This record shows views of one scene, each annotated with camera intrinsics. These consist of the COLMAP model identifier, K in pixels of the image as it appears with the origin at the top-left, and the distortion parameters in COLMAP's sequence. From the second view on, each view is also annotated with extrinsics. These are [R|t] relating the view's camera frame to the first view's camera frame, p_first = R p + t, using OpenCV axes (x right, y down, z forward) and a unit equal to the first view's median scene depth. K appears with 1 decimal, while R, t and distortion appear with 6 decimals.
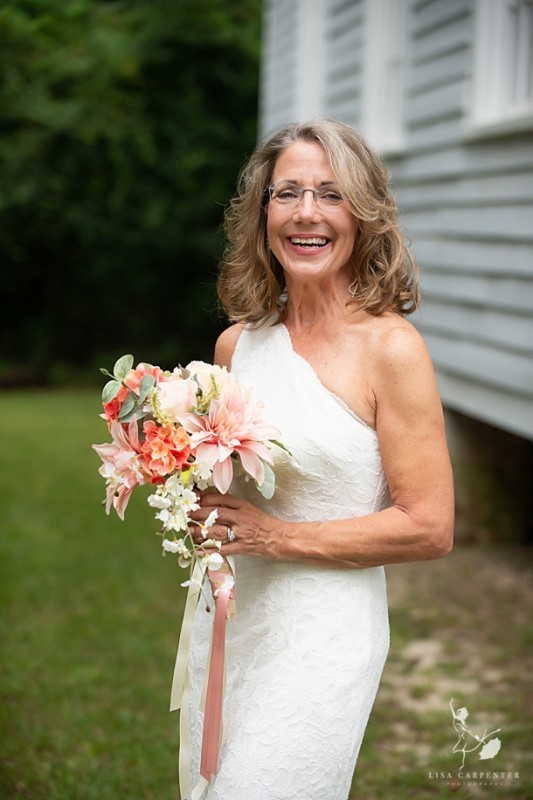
lens RADIAL K [[2233.6, 0, 266.5], [0, 2233.6, 400.0], [0, 0, 1]] dist [-0.064419, -1.319451]
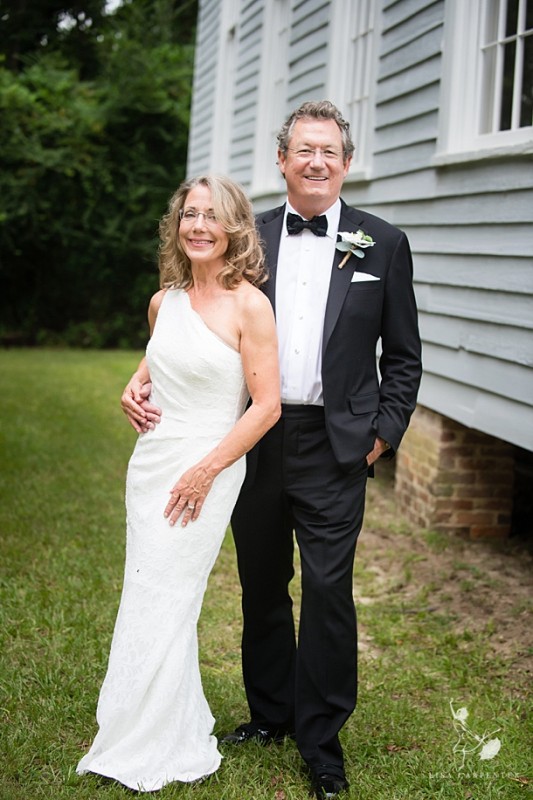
lens RADIAL K [[1649.7, 0, 266.5], [0, 1649.7, 400.0], [0, 0, 1]] dist [-0.304577, -0.439141]
pose [[0.998467, 0.025174, 0.049304, 0.003235], [-0.026161, 0.999468, 0.019468, 0.027562], [-0.048788, -0.020728, 0.998594, -0.358033]]
